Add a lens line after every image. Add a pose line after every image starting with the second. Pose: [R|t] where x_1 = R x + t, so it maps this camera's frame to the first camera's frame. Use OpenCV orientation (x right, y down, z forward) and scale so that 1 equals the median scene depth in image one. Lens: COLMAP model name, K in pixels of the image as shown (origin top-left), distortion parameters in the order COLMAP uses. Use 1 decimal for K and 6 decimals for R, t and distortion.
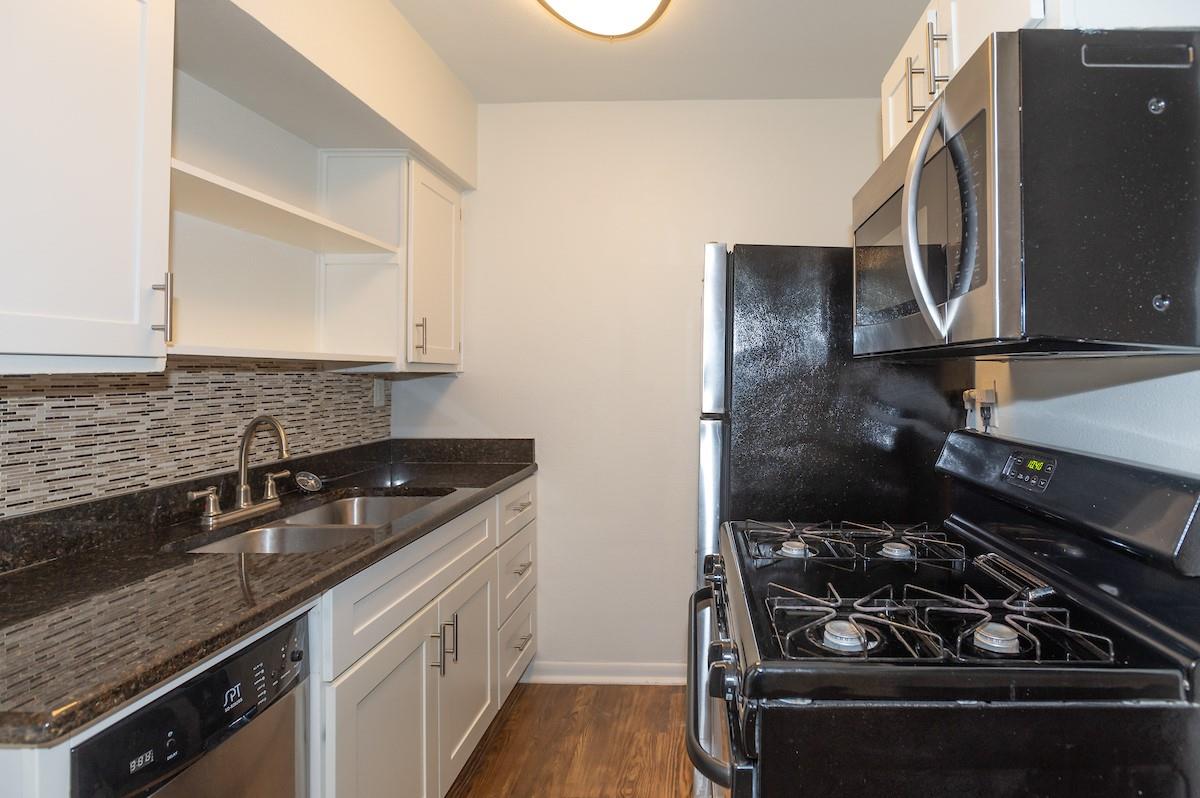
lens RADIAL K [[591.0, 0, 619.0], [0, 591.0, 355.5], [0, 0, 1]] dist [-0.002435, -0.000523]
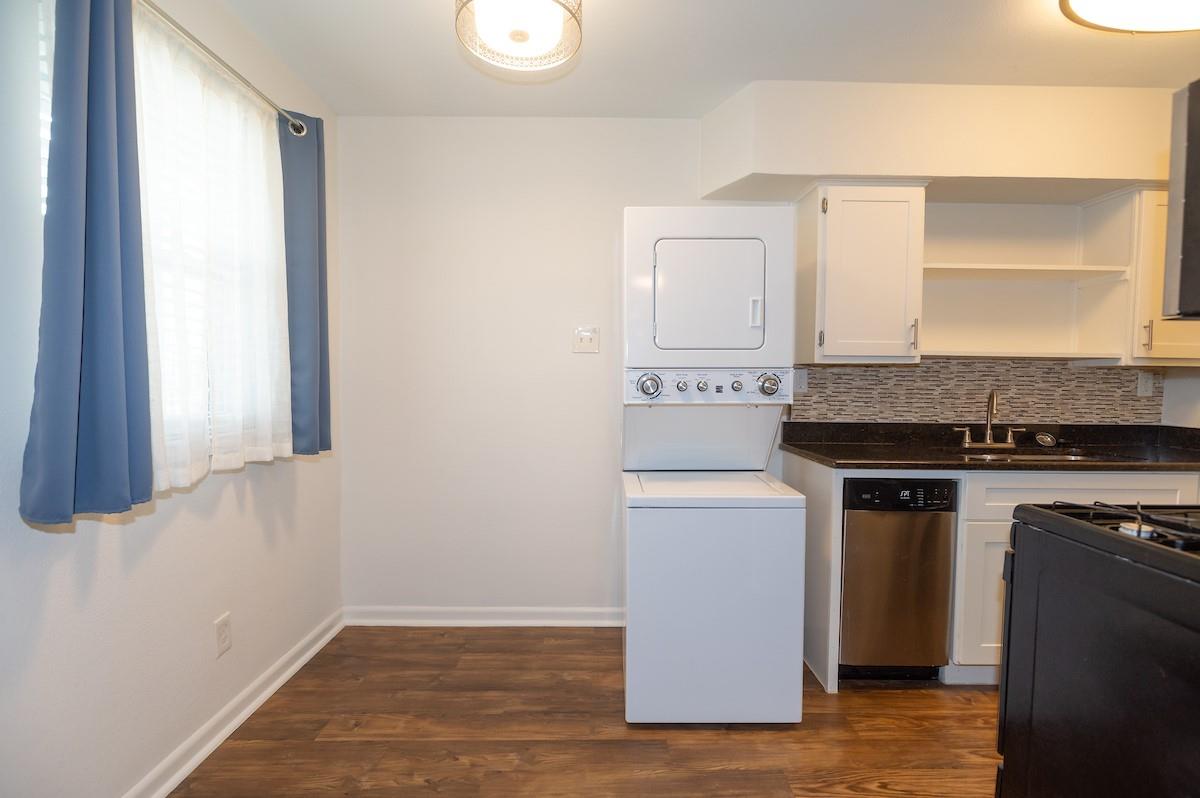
lens RADIAL K [[591.0, 0, 605.0], [0, 591.0, 398.4], [0, 0, 1]] dist [-0.002435, -0.000523]
pose [[0.043635, 0.034866, -0.998439, 1.052418], [0.011661, 0.999305, 0.035406, 0.050443], [0.998979, -0.013188, 0.043198, -0.205893]]
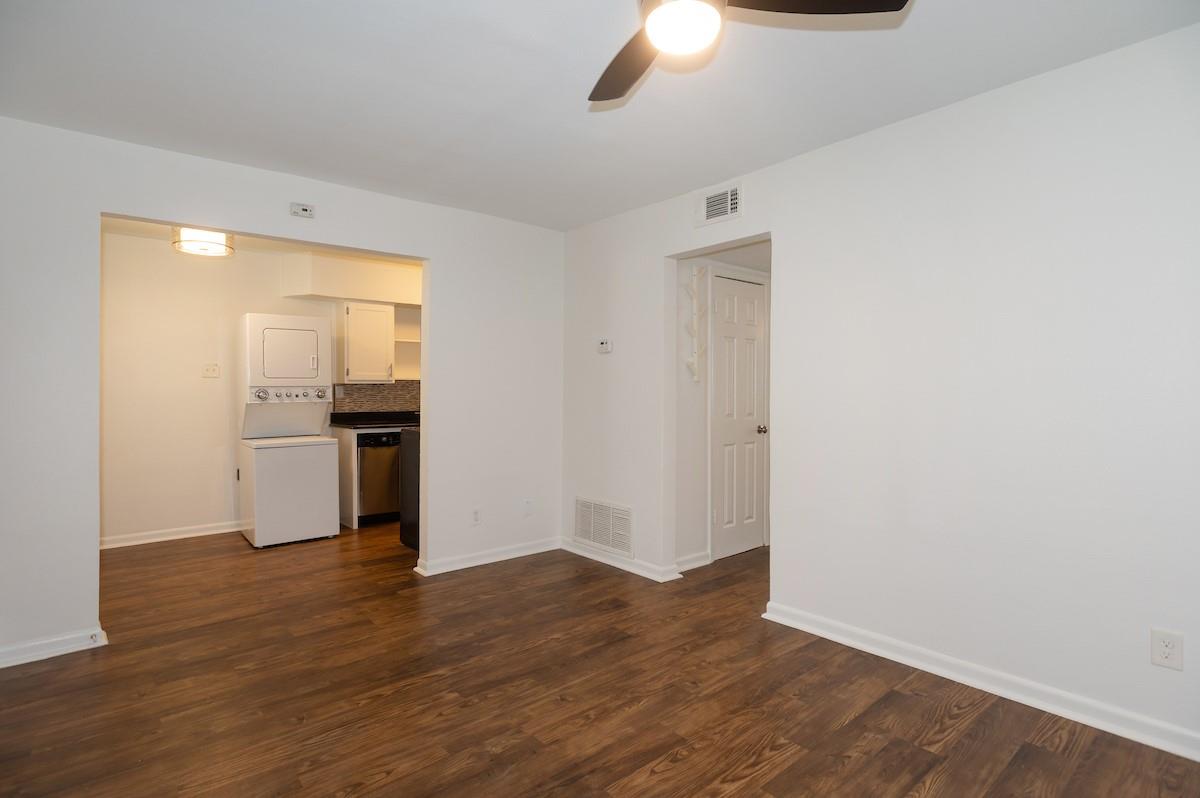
lens RADIAL K [[591.0, 0, 603.8], [0, 591.0, 397.8], [0, 0, 1]] dist [-0.002435, -0.000523]
pose [[0.671051, 0.005925, -0.741388, 3.036335], [0.019206, 0.999494, 0.025371, 0.043153], [0.741163, -0.031264, 0.670597, -0.758293]]
